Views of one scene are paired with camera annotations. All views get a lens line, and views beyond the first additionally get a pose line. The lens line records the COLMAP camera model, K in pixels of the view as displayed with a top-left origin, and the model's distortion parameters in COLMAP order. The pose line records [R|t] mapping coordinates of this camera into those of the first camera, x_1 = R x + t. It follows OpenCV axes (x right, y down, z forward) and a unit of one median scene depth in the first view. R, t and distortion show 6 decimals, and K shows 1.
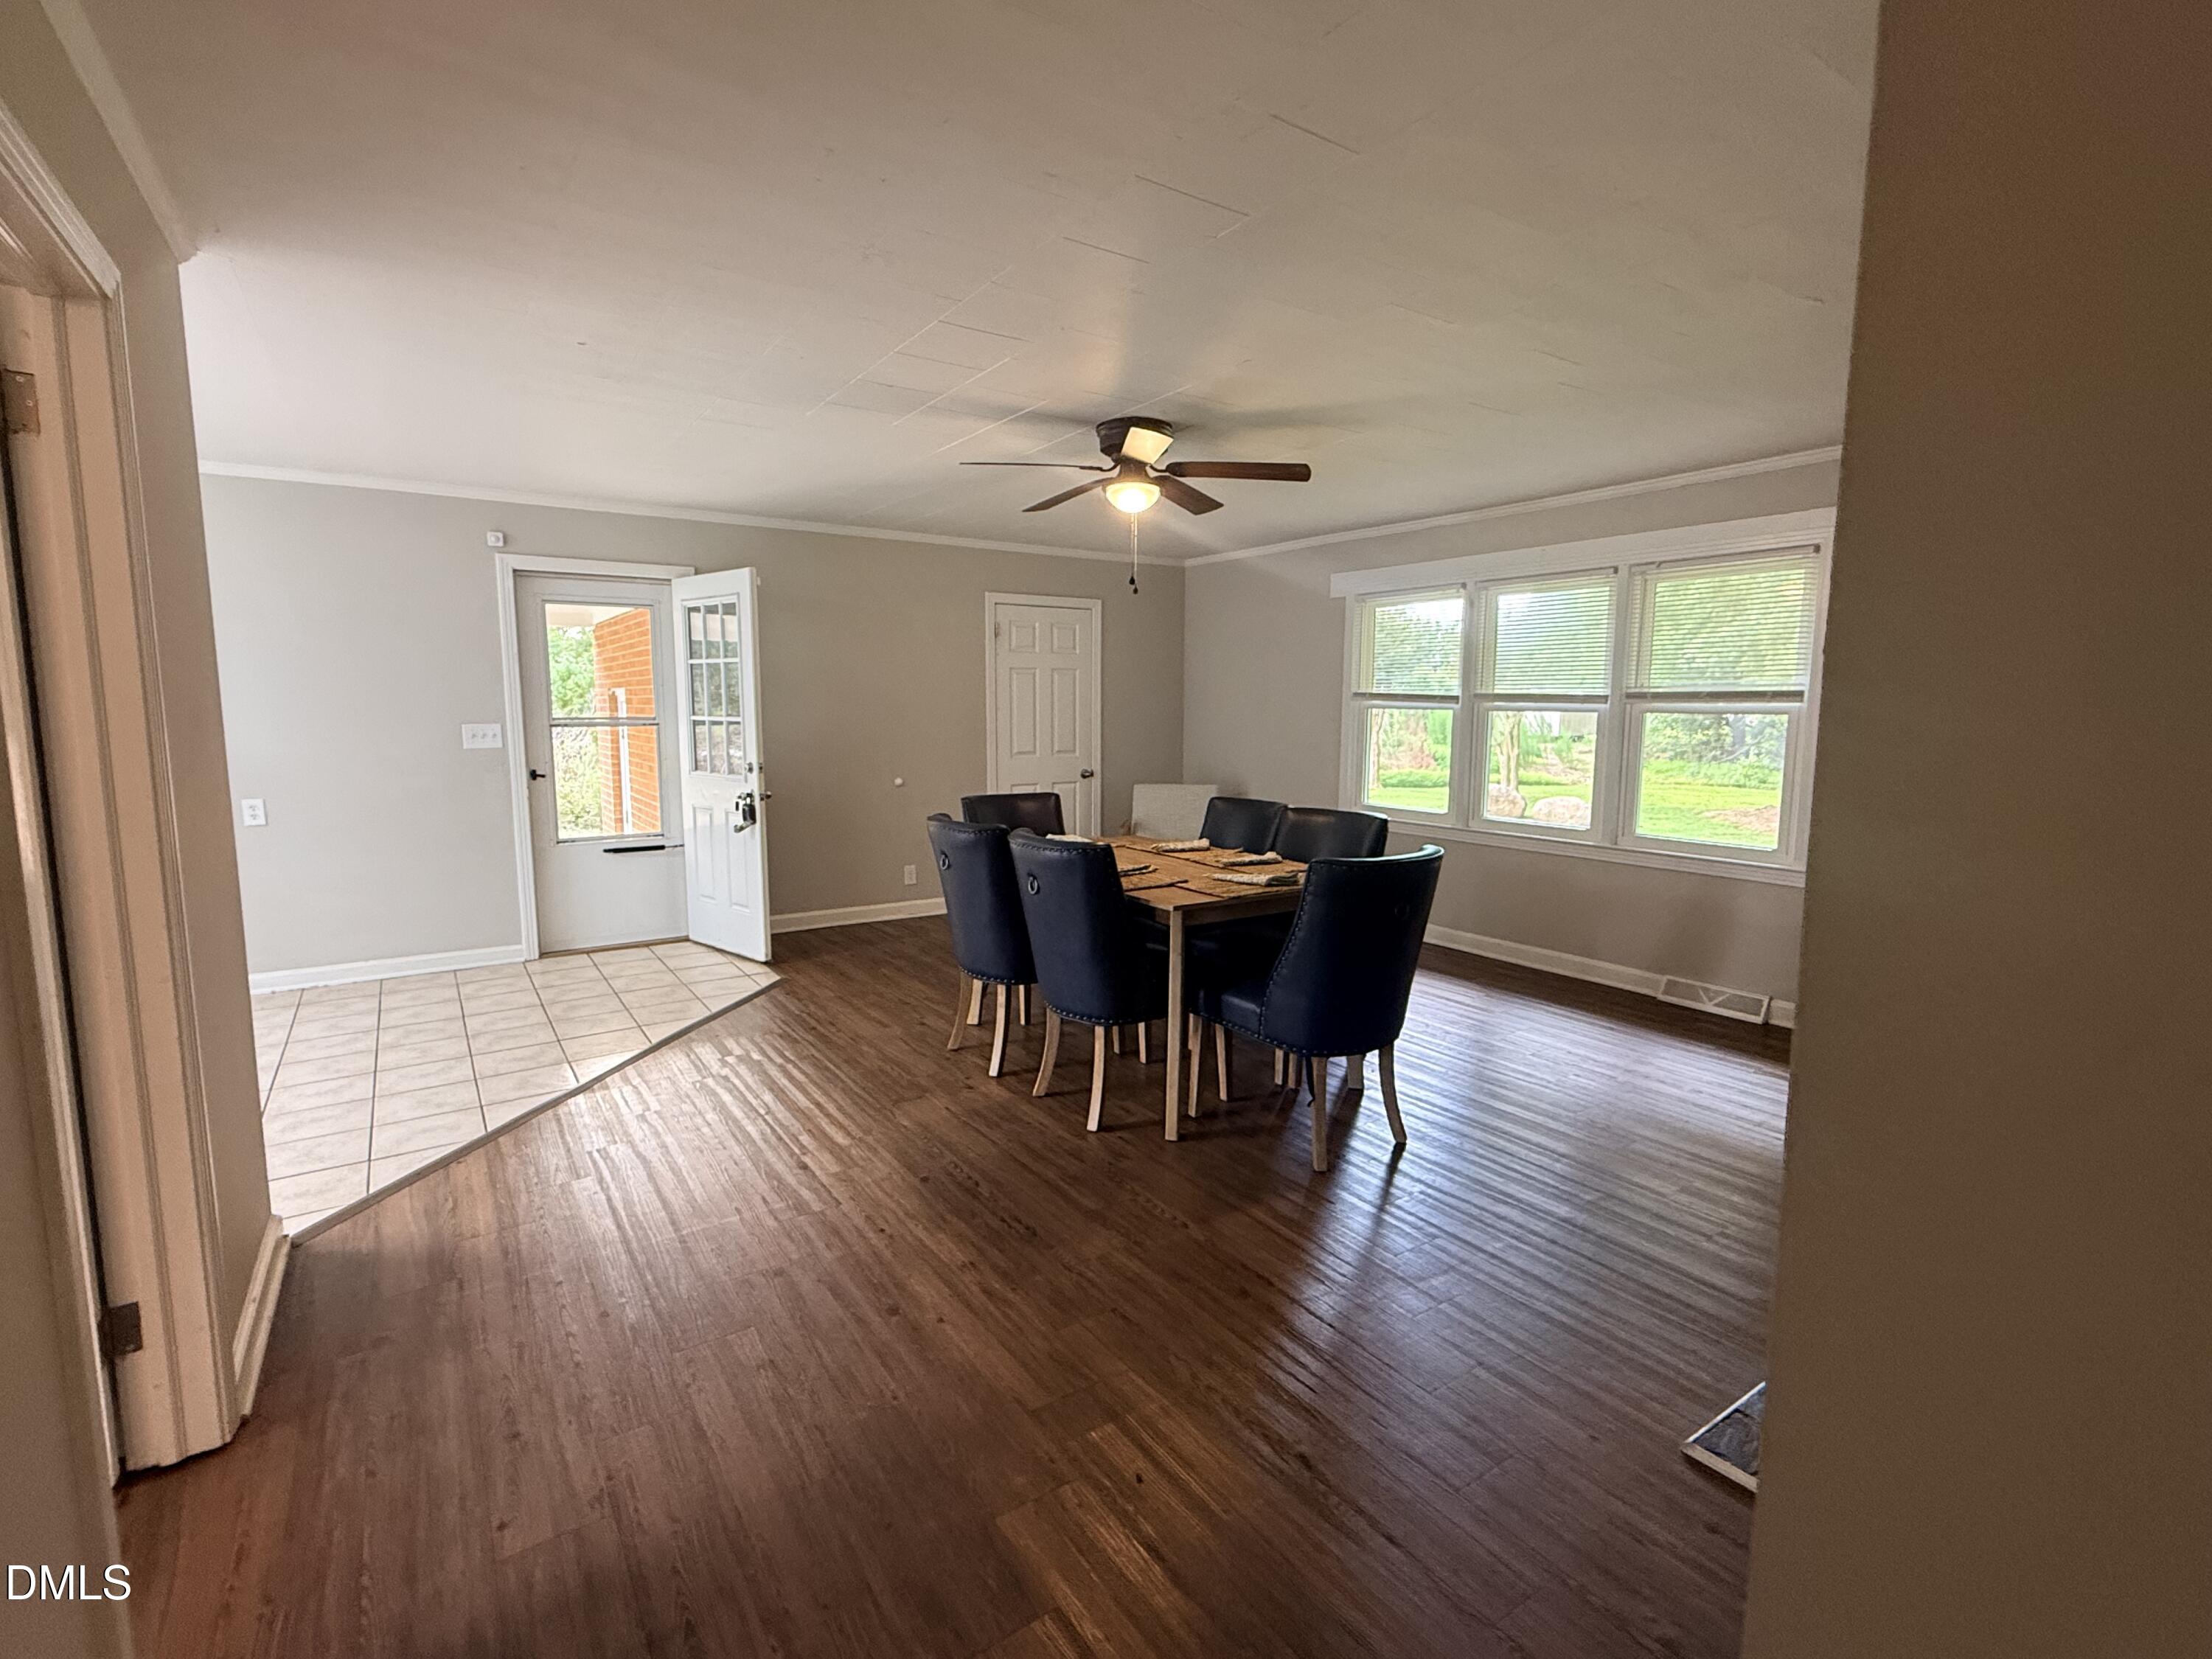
lens RADIAL K [[1025.8, 0, 1104.4], [0, 1025.8, 836.5], [0, 0, 1]] dist [0.000138, 0.000008]
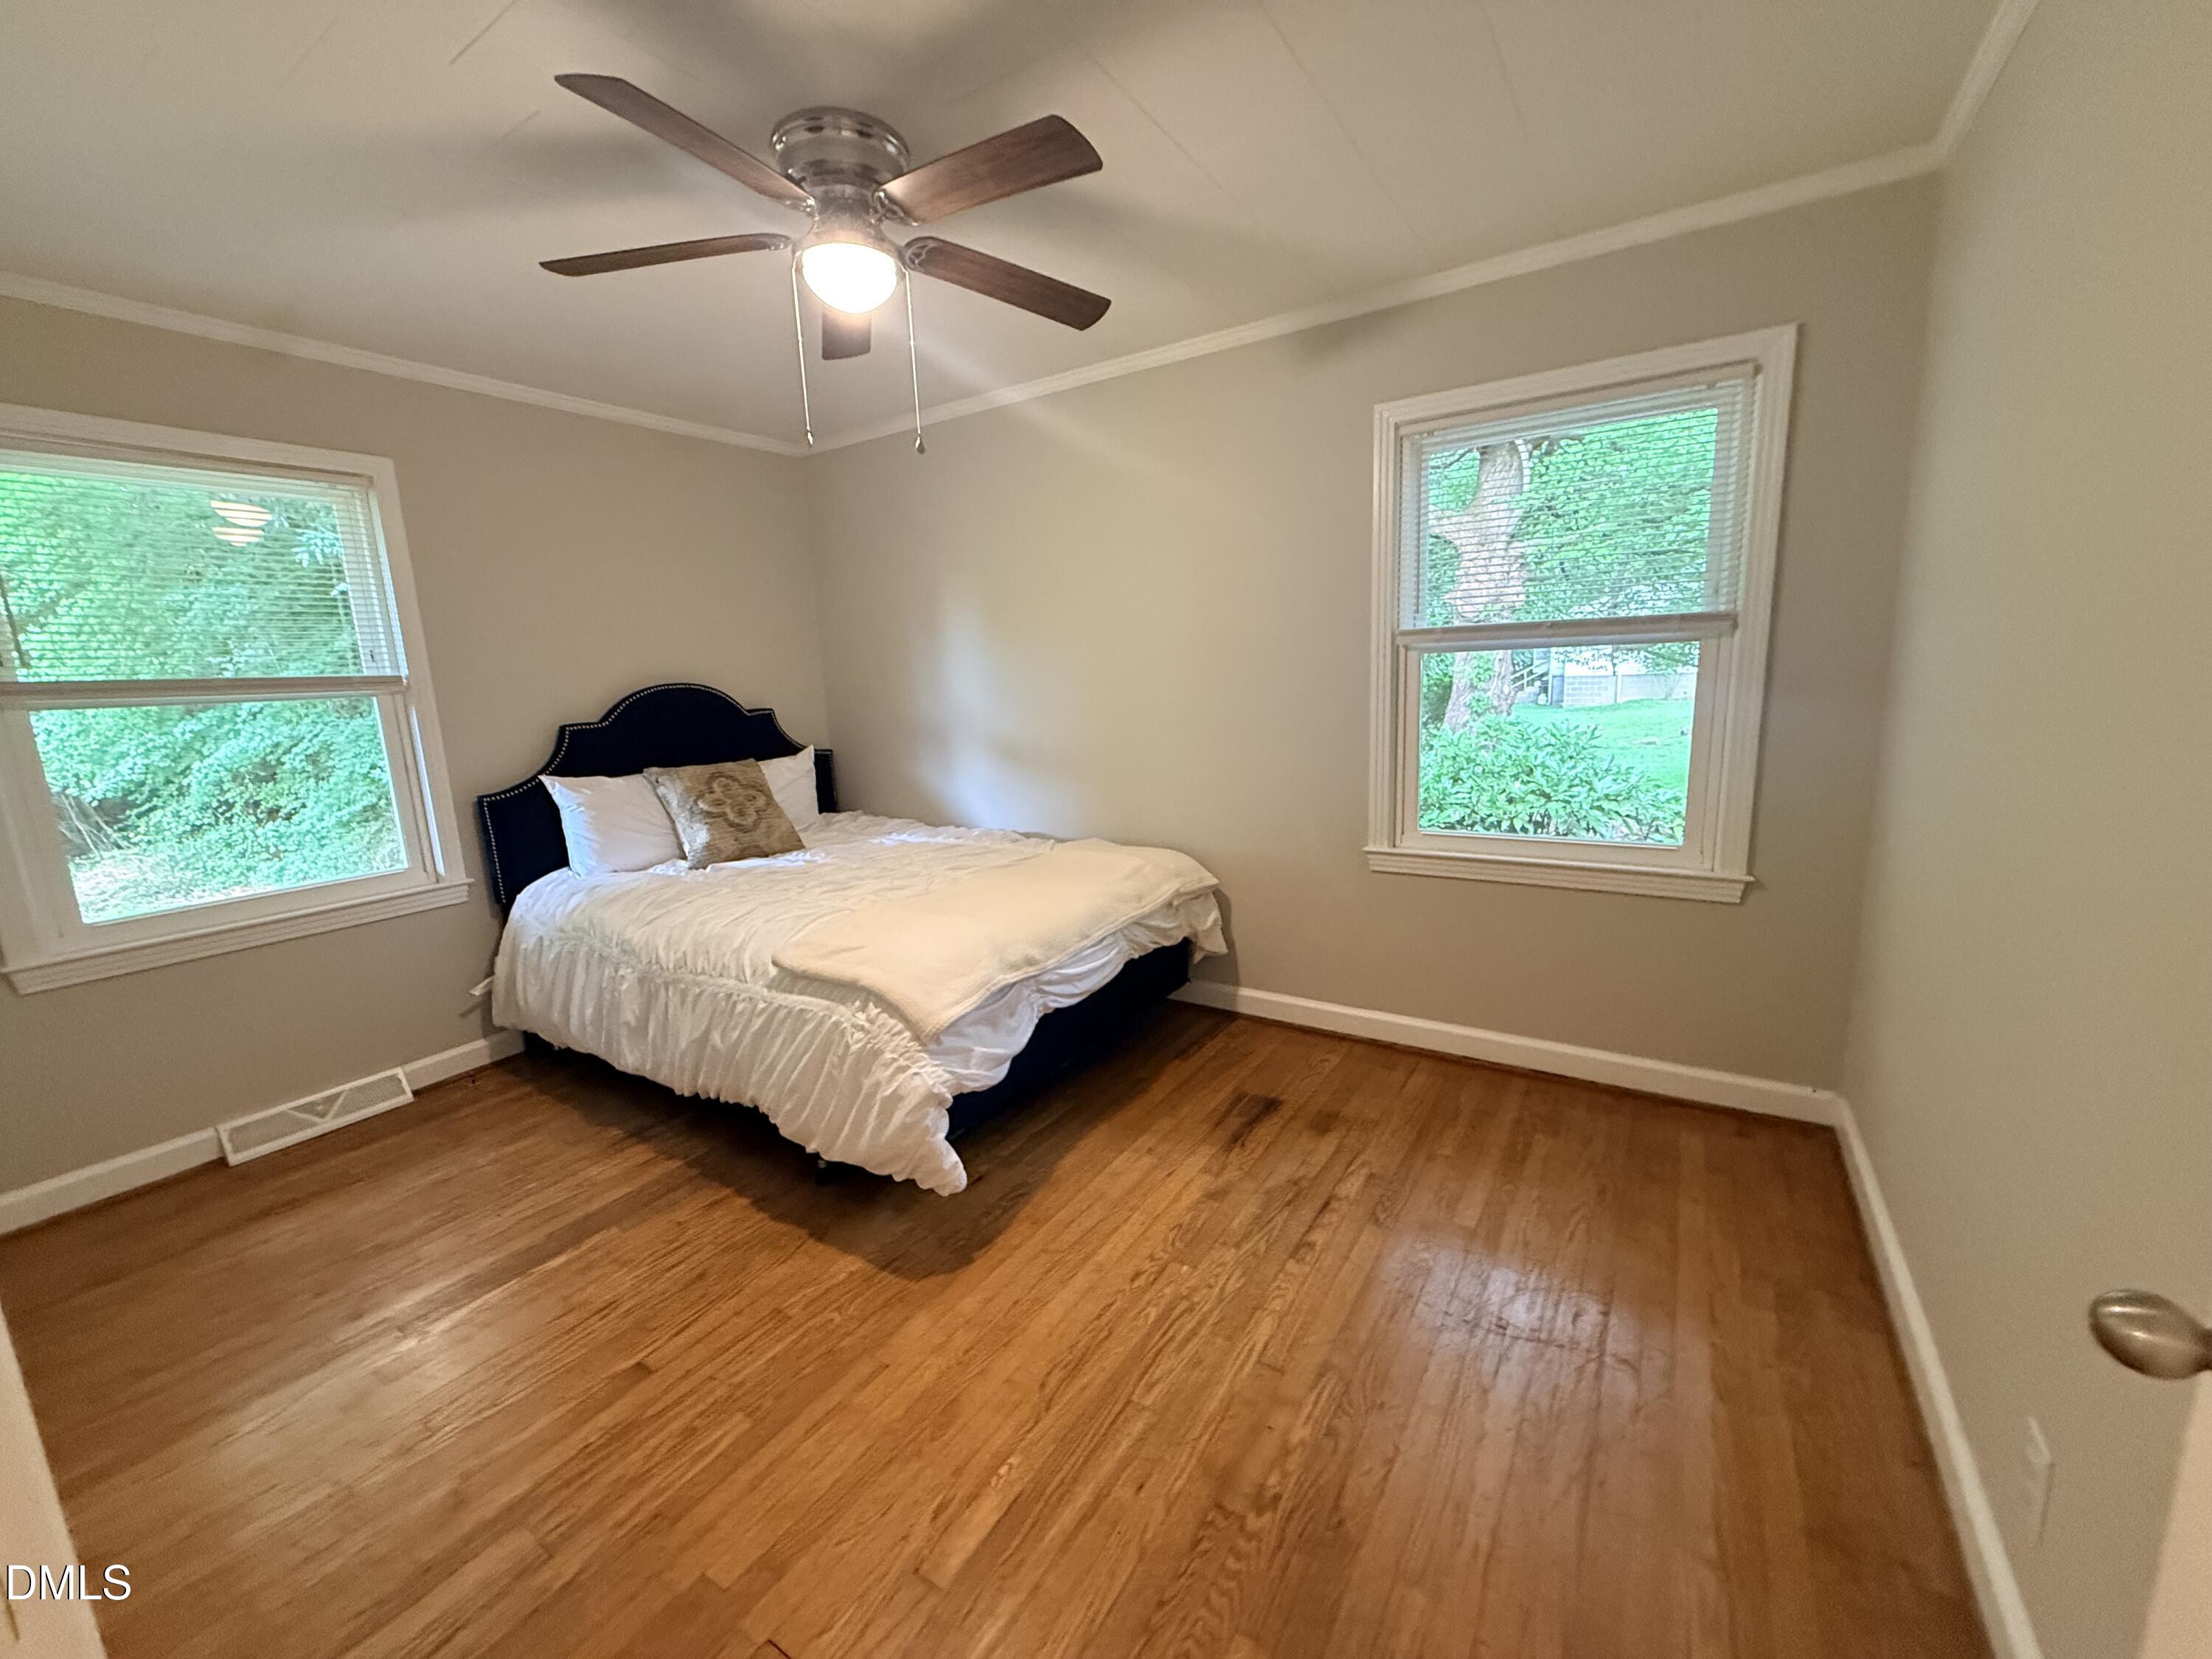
lens RADIAL K [[881.3, 0, 1106.5], [0, 881.3, 828.7], [0, 0, 1]] dist [-0.000211, -0.000180]
pose [[-0.387375, -0.152562, 0.909211, -0.111208], [0.145526, 0.963730, 0.223712, -0.076659], [-0.910364, 0.218975, -0.351123, 0.664692]]
